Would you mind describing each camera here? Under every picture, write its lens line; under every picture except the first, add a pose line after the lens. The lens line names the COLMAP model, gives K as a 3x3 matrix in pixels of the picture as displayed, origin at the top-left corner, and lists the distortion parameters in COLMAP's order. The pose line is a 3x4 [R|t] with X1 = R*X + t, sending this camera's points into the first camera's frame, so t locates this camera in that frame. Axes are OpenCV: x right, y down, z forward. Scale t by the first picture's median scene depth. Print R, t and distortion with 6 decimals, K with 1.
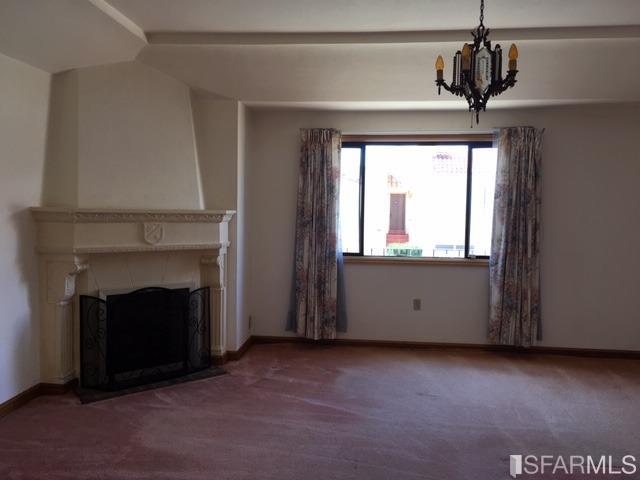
lens RADIAL K [[540.8, 0, 319.4], [0, 540.8, 241.1], [0, 0, 1]] dist [0.064271, -0.054995]
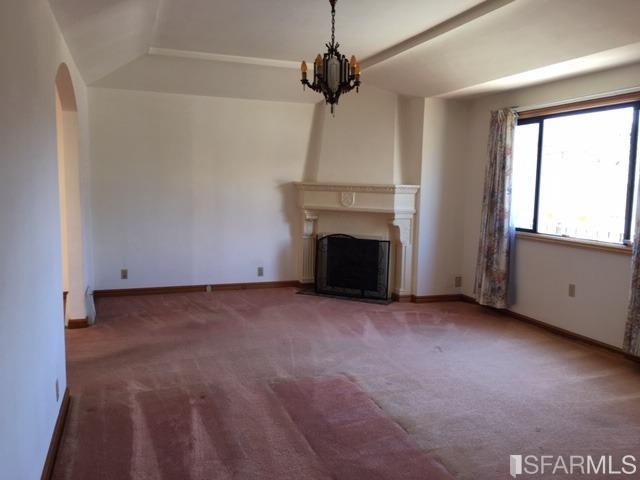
lens RADIAL K [[540.8, 0, 318.4], [0, 540.8, 238.4], [0, 0, 1]] dist [0.064271, -0.054995]
pose [[0.427265, 0.090111, -0.899624, 0.901347], [-0.073455, 0.995191, 0.064798, 0.002358], [0.901137, 0.038396, 0.431830, 0.241644]]
